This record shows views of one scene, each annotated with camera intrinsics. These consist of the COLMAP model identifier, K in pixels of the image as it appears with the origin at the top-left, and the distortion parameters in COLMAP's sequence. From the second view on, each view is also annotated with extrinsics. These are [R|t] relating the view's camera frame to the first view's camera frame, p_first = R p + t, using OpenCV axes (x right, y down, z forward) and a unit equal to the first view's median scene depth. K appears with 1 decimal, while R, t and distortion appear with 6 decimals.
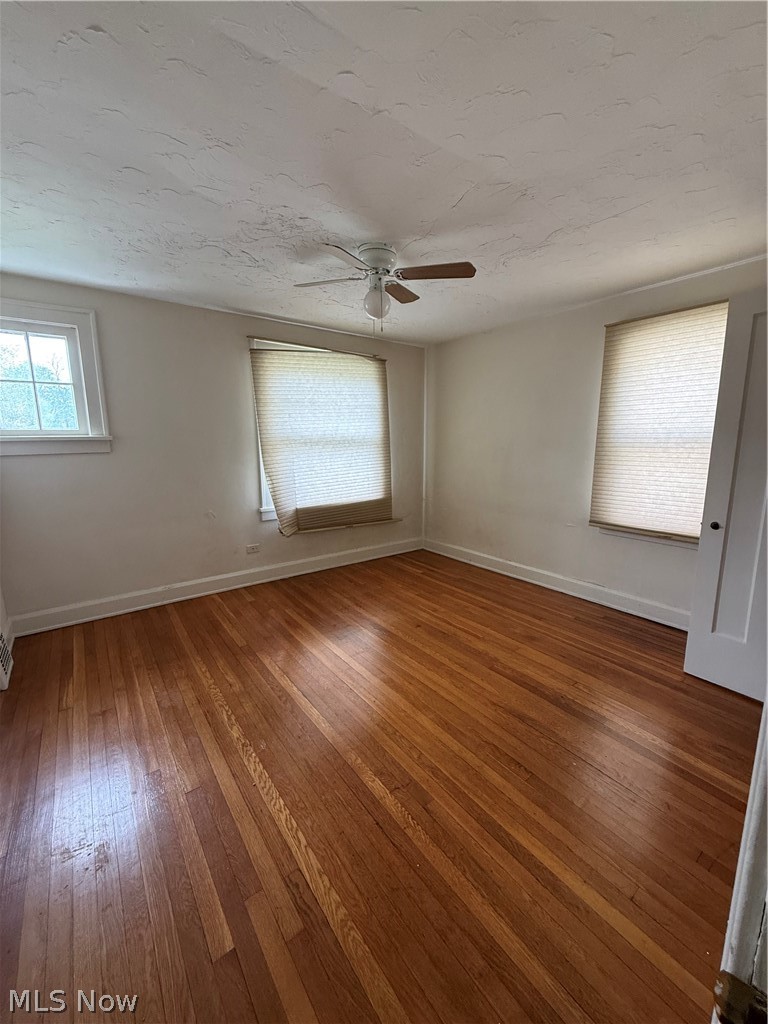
lens RADIAL K [[407.3, 0, 384.7], [0, 407.3, 507.4], [0, 0, 1]] dist [-0.000651, -0.000109]
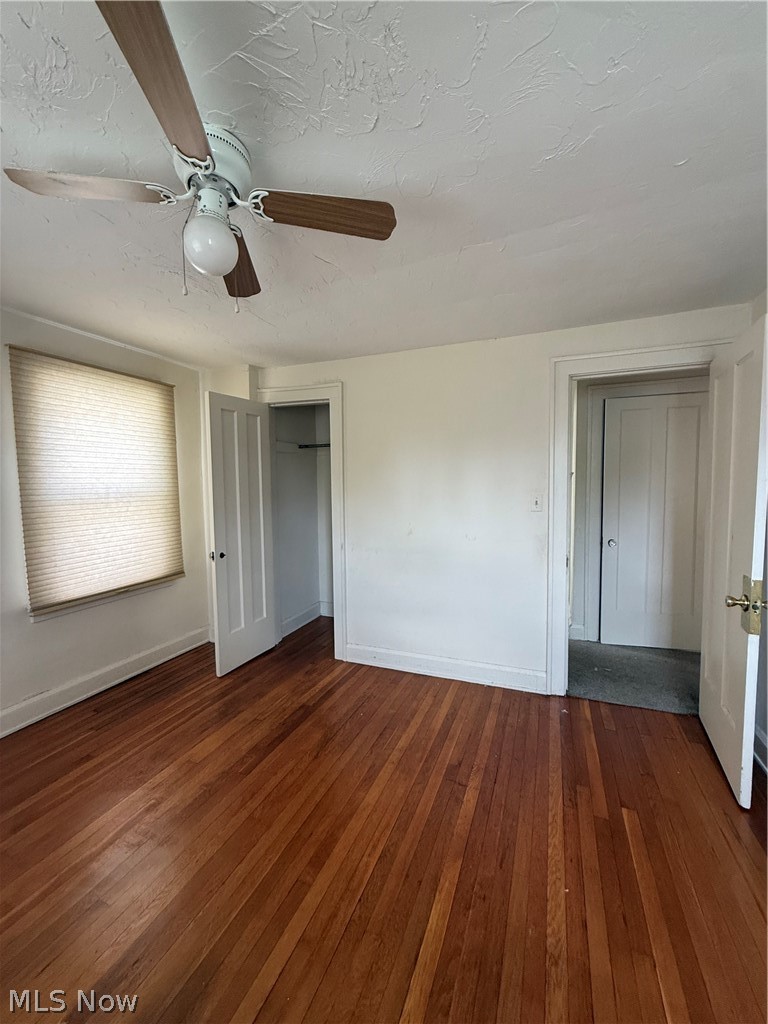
lens RADIAL K [[407.3, 0, 384.7], [0, 407.3, 507.4], [0, 0, 1]] dist [-0.000651, -0.000109]
pose [[-0.504581, -0.042473, 0.862319, -0.501309], [0.159910, 0.976910, 0.141687, -0.174644], [-0.848426, 0.209387, -0.486138, 0.948334]]
